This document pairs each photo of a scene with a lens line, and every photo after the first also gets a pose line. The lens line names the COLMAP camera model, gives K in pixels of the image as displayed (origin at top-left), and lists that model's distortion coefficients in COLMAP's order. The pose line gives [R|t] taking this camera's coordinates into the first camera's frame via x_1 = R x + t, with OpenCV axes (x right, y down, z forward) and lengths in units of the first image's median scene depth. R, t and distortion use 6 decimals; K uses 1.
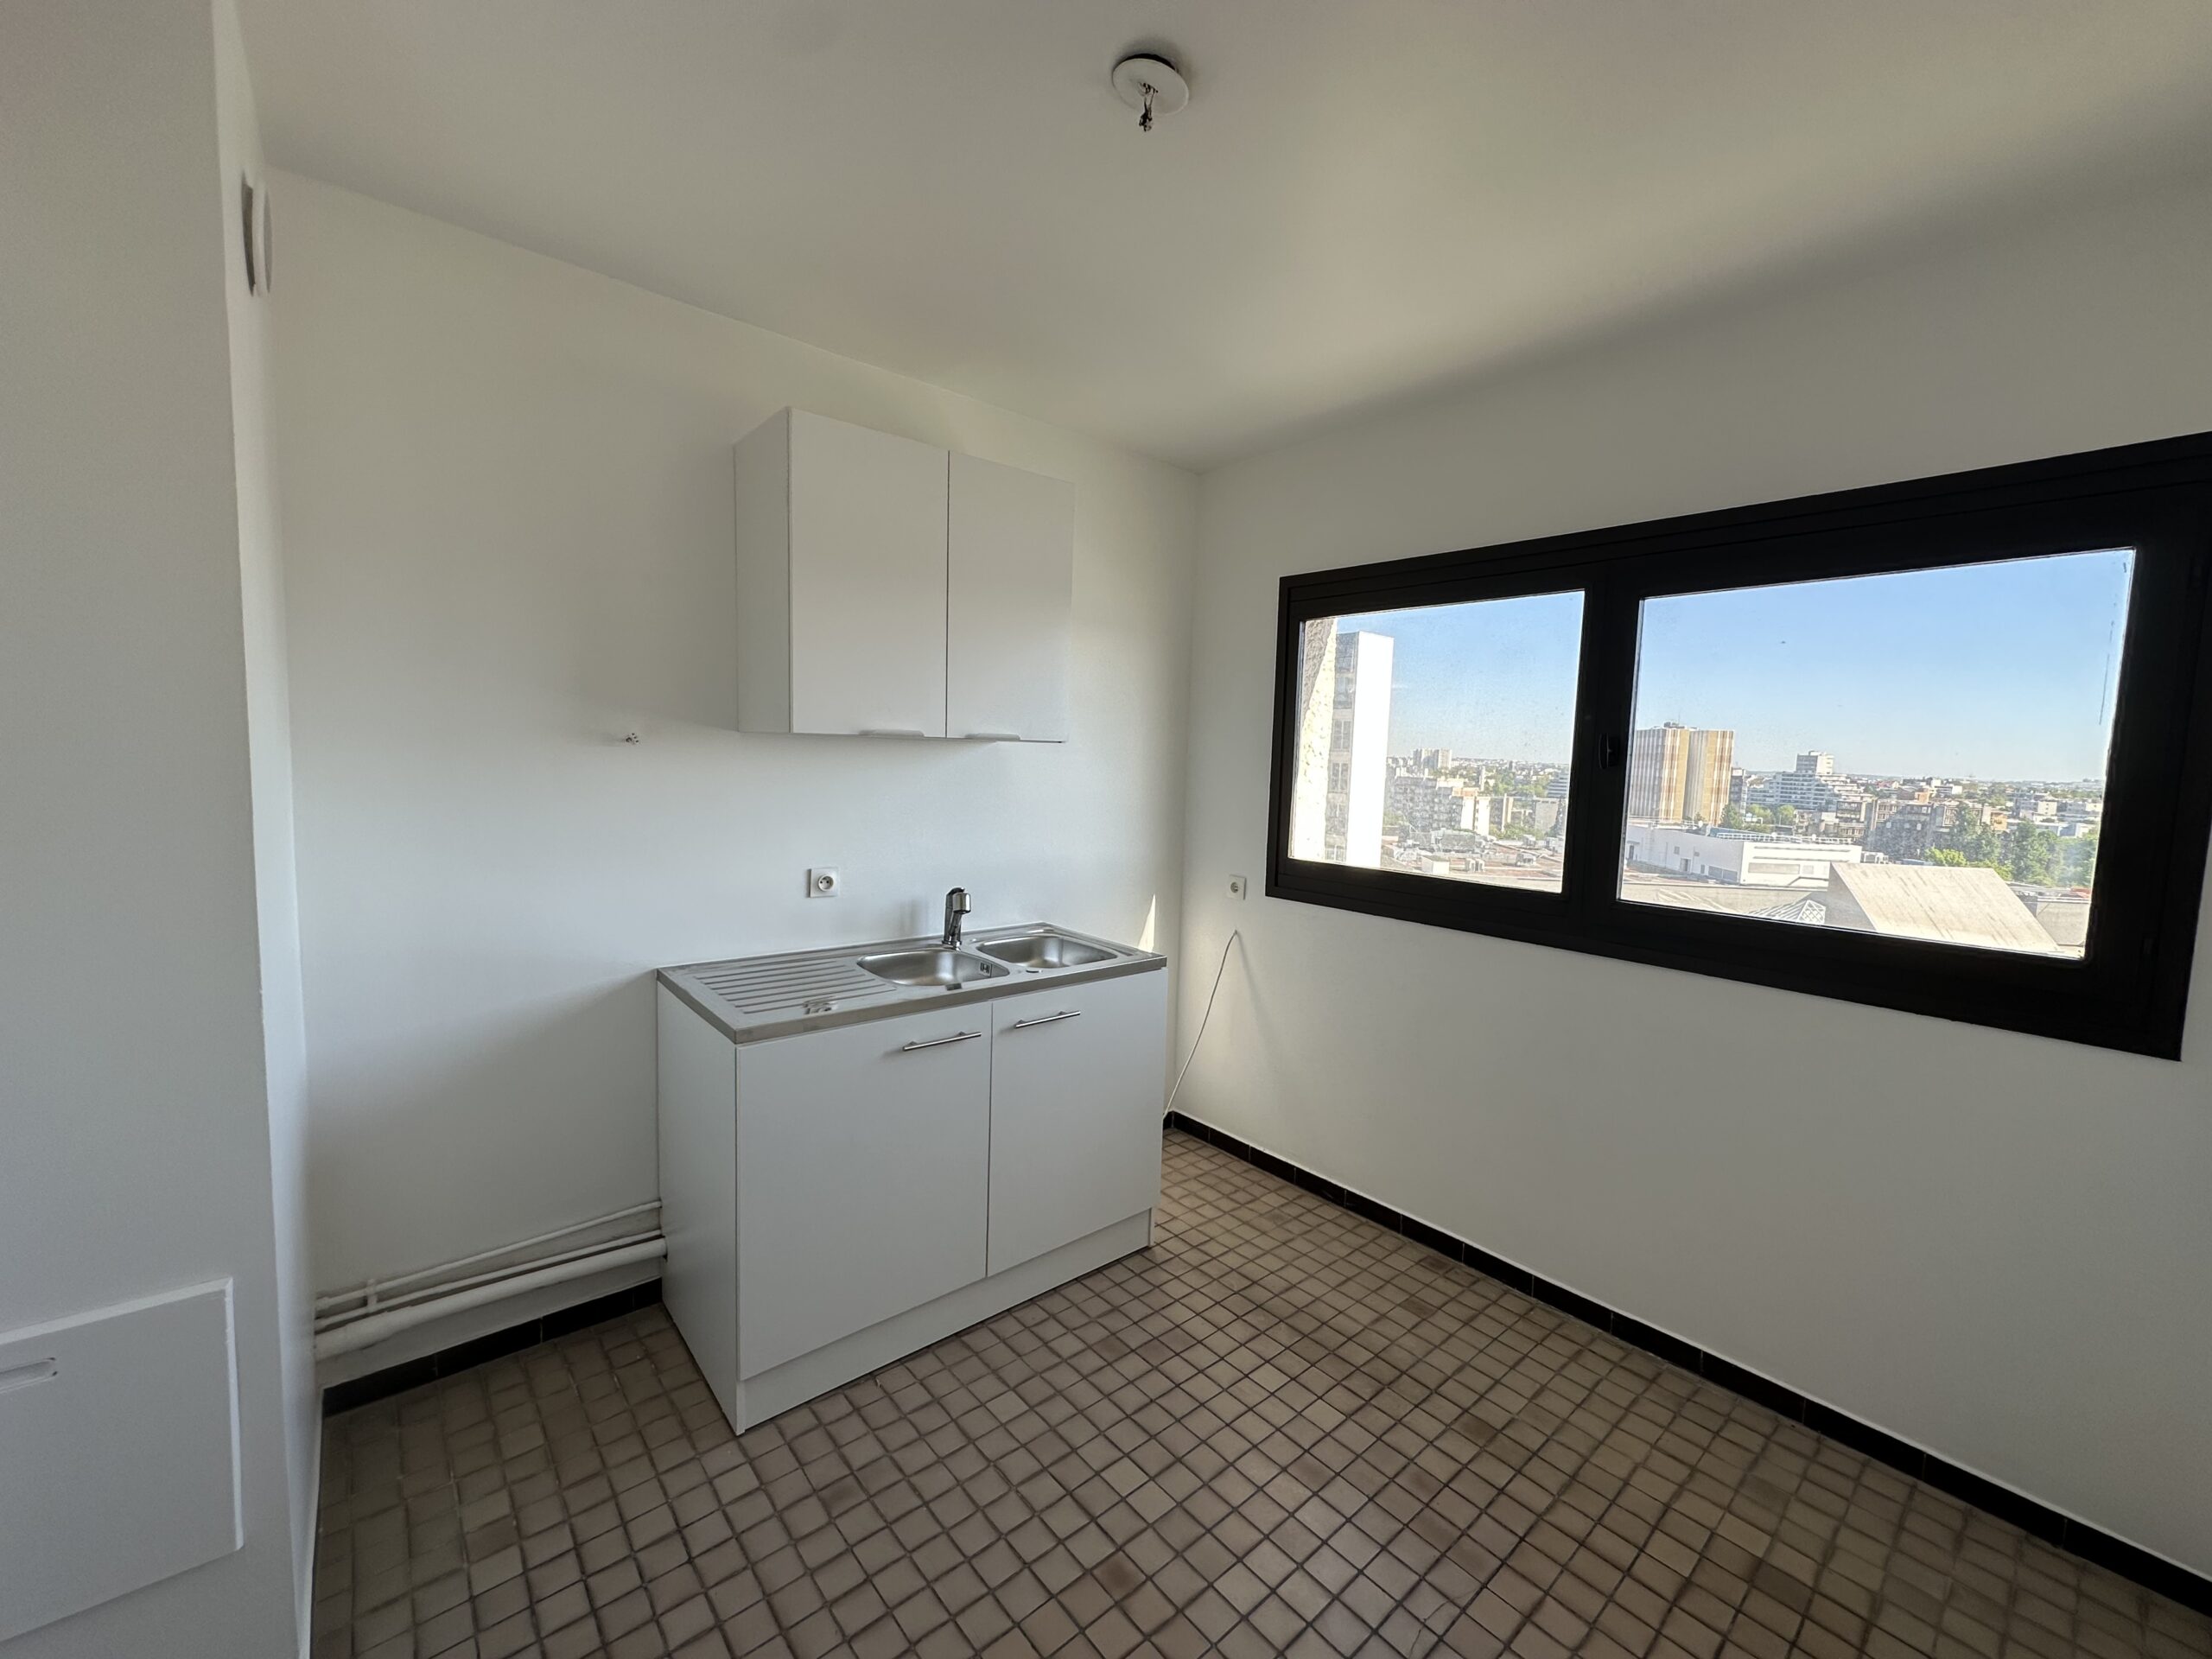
lens RADIAL K [[879.1, 0, 1112.5], [0, 879.1, 831.7], [0, 0, 1]] dist [-0.001462, 0.000859]
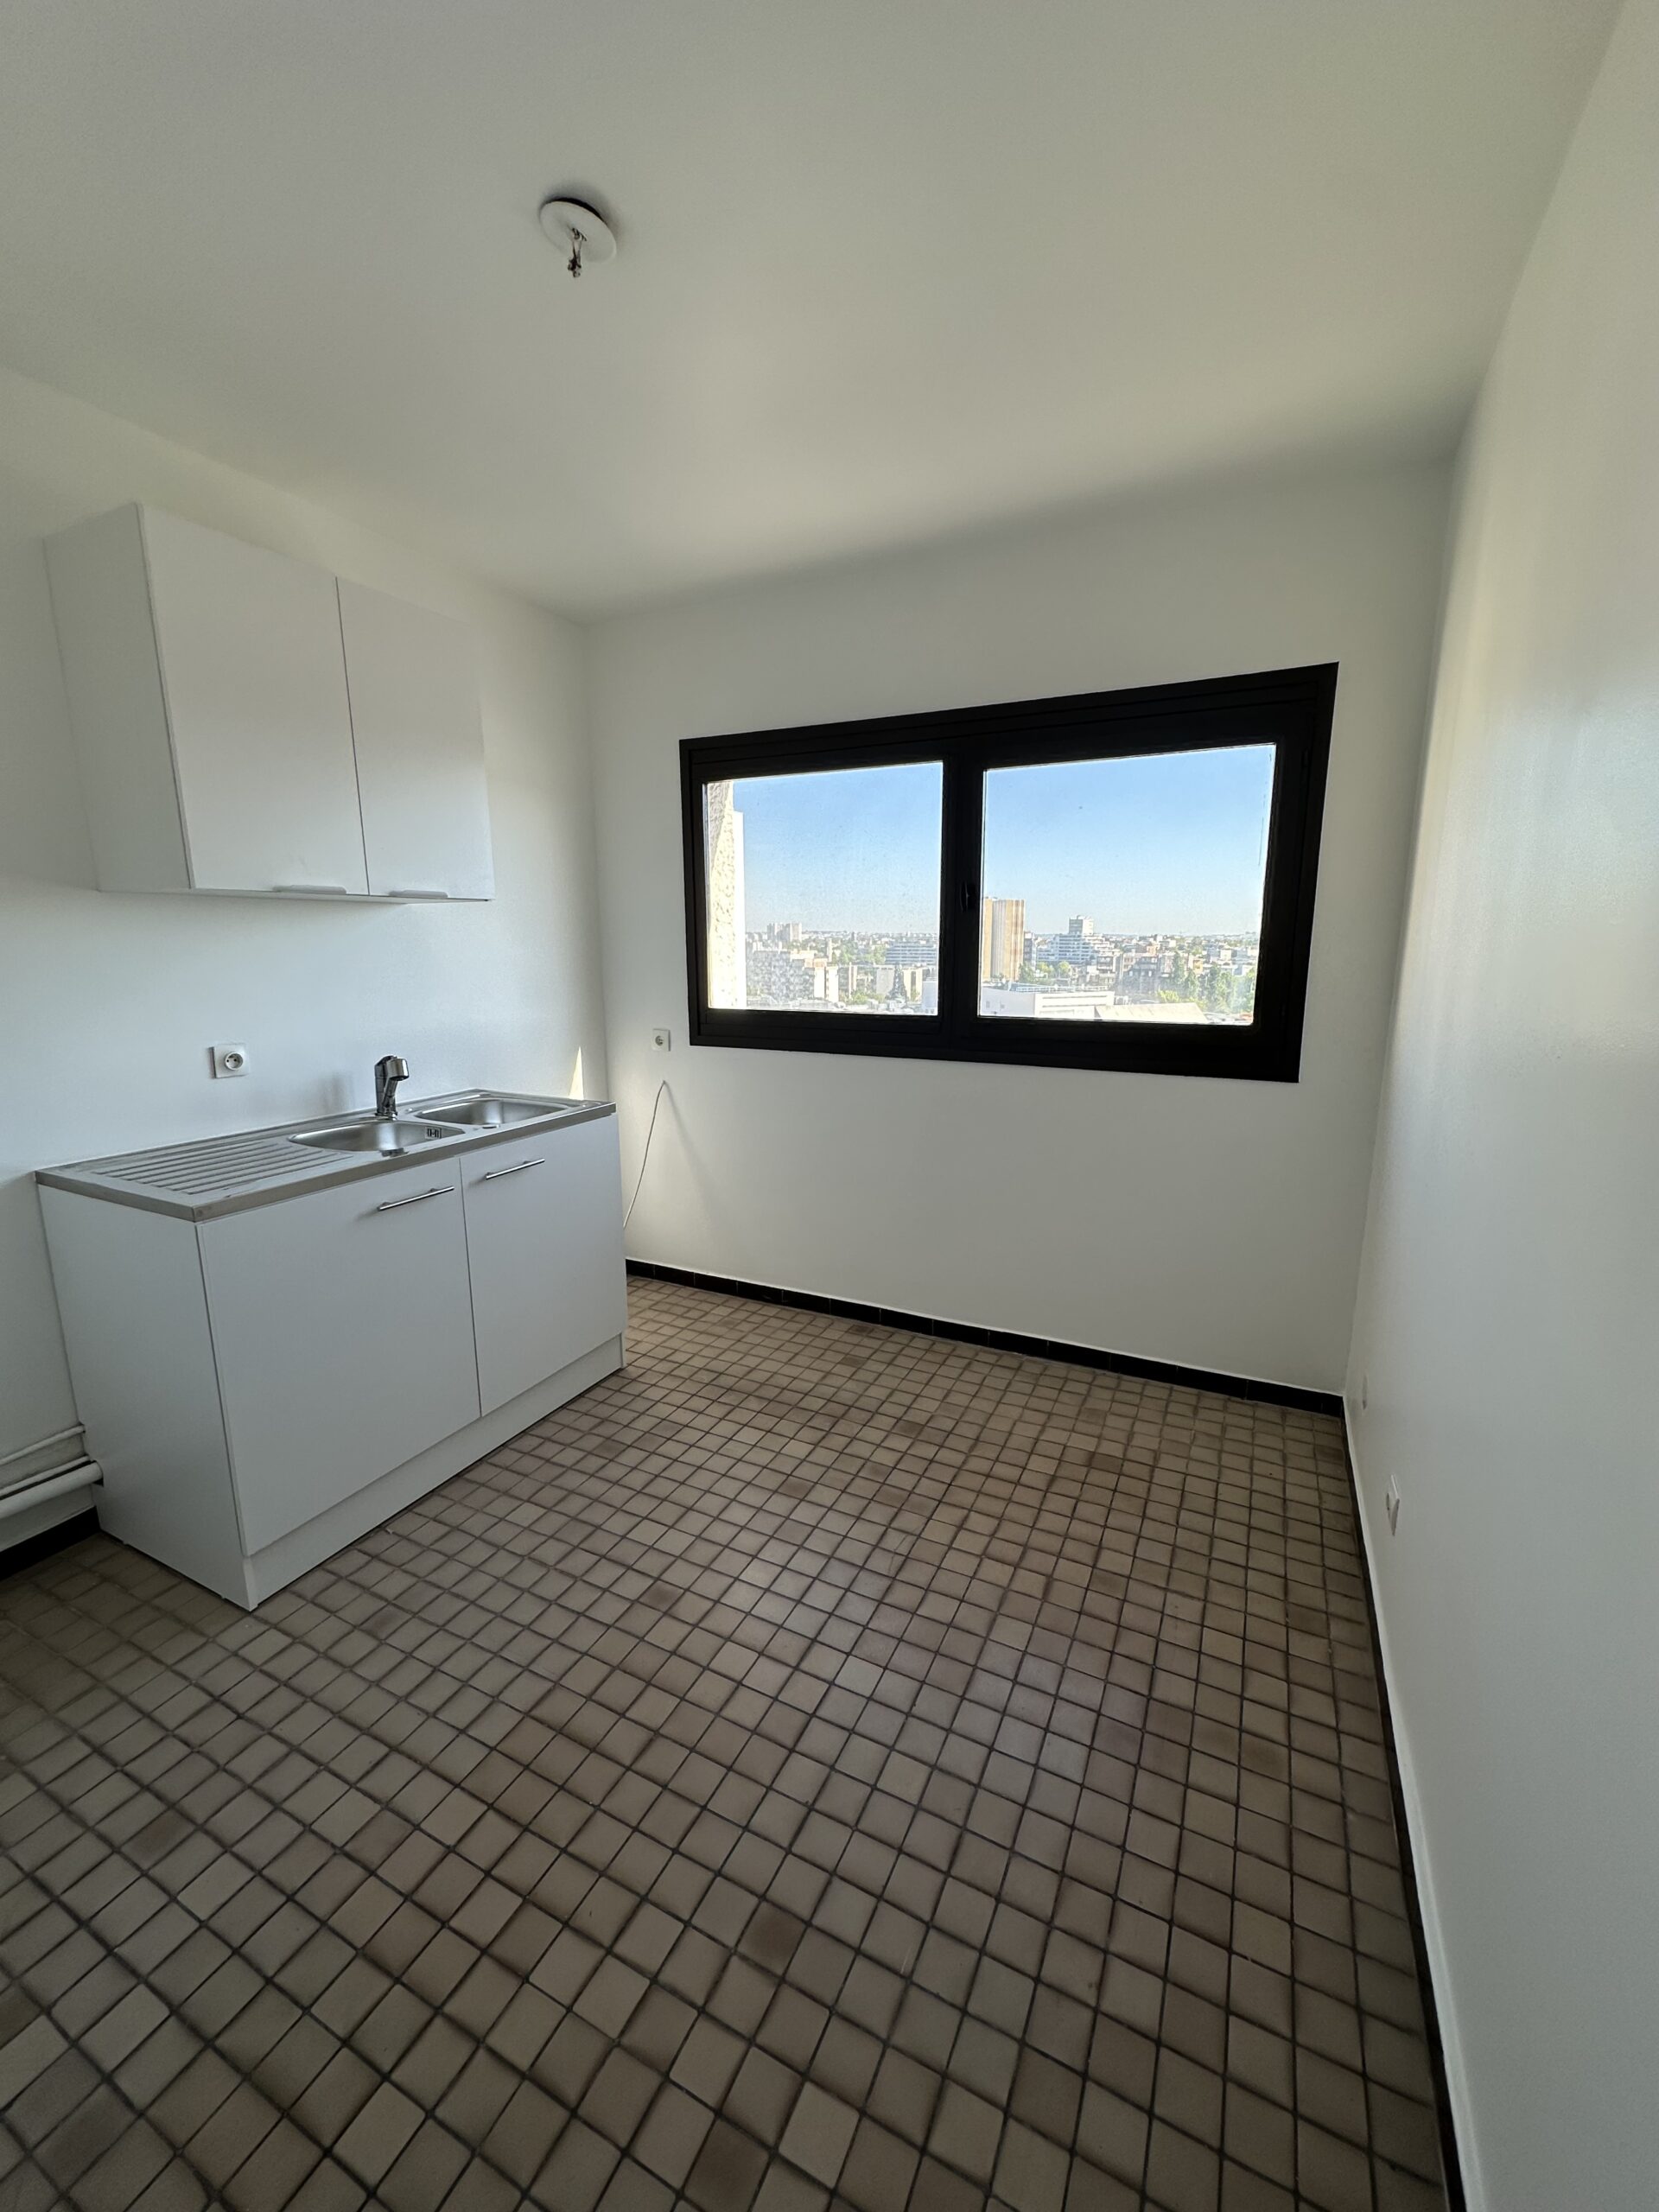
lens RADIAL K [[879.1, 0, 827.4], [0, 879.1, 1107.5], [0, 0, 1]] dist [-0.001462, 0.000859]
pose [[0.921337, -0.108399, 0.373347, -0.115602], [0.067751, 0.990415, 0.120365, 0.042533], [-0.382816, -0.085602, 0.919850, -0.095383]]
